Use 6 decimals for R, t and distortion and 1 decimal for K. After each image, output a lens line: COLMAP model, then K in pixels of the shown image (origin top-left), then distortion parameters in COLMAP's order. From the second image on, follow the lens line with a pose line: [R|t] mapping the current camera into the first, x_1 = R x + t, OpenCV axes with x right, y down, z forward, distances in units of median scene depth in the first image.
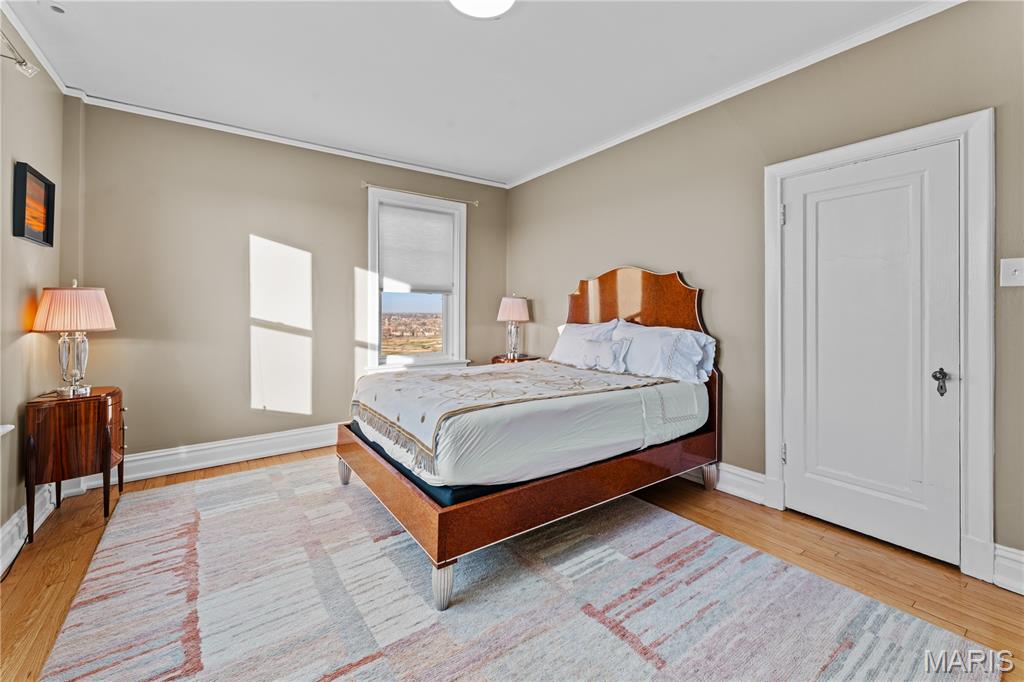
lens RADIAL K [[421.9, 0, 513.9], [0, 421.9, 306.7], [0, 0, 1]] dist [0.000535, -0.000098]
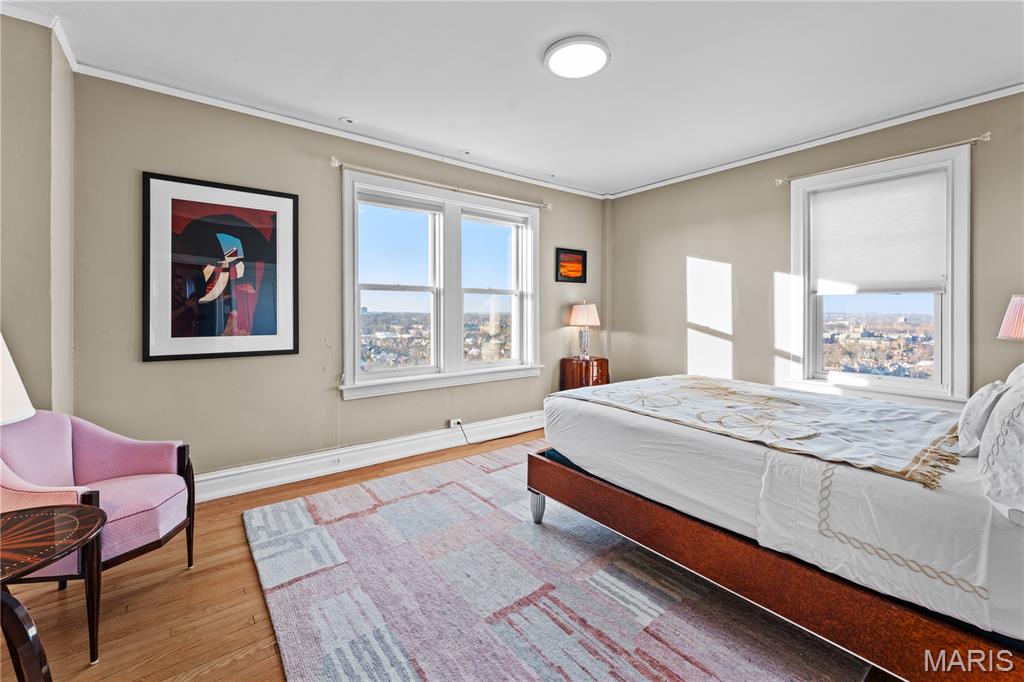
lens RADIAL K [[421.9, 0, 510.4], [0, 421.9, 313.7], [0, 0, 1]] dist [0.000535, -0.000098]
pose [[0.042605, 0.003127, -0.999087, 0.921762], [0.005510, 0.999979, 0.003365, -0.008369], [0.999077, -0.005648, 0.042587, 0.612628]]
